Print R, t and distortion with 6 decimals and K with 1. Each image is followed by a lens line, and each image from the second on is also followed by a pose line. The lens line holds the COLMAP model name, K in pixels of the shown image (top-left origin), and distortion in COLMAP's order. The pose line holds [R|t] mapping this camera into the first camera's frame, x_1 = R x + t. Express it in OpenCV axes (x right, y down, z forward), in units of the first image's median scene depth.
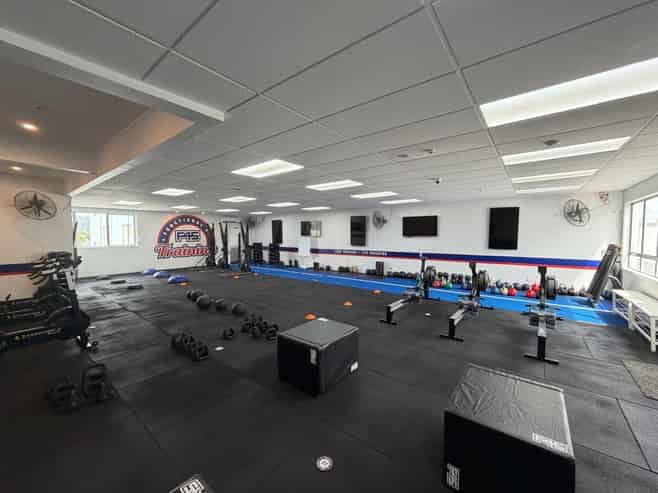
lens RADIAL K [[262.3, 0, 325.7], [0, 262.3, 245.6], [0, 0, 1]] dist [0.000233, 0.000052]
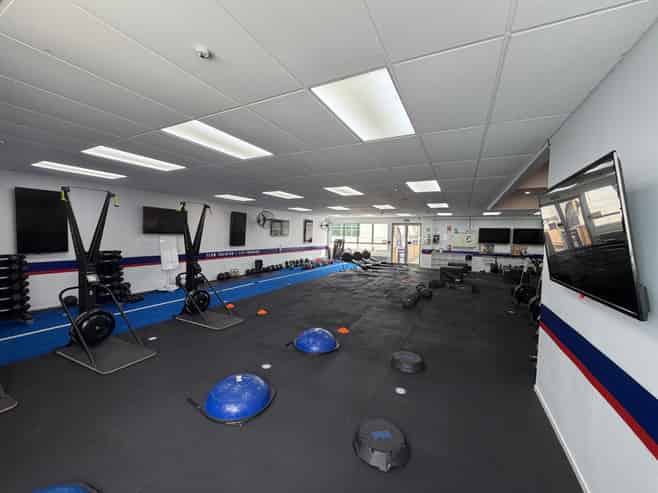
lens RADIAL K [[262.3, 0, 326.9], [0, 262.3, 244.1], [0, 0, 1]] dist [0.000233, 0.000052]
pose [[-0.208052, -0.030944, 0.977628, -0.814557], [0.030654, 0.998802, 0.038138, -0.029874], [-0.977637, 0.037903, -0.206854, 0.892704]]
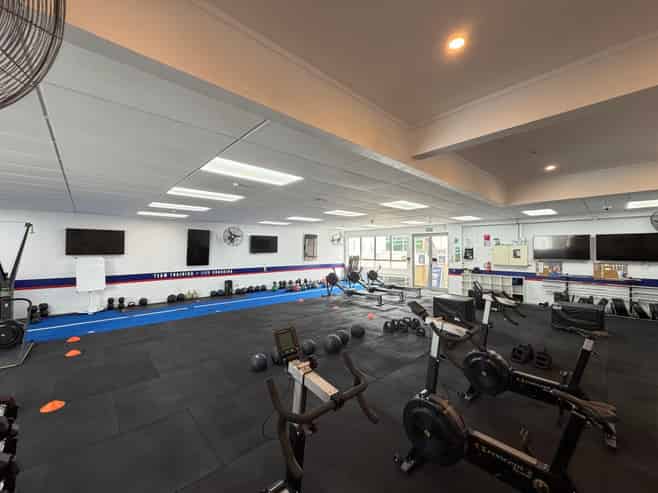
lens RADIAL K [[262.3, 0, 325.1], [0, 262.3, 247.9], [0, 0, 1]] dist [0.000233, 0.000052]
pose [[0.142567, 0.012821, 0.989702, -0.646966], [0.051019, 0.998492, -0.020284, -0.017608], [-0.988469, 0.053385, 0.141697, 0.483073]]
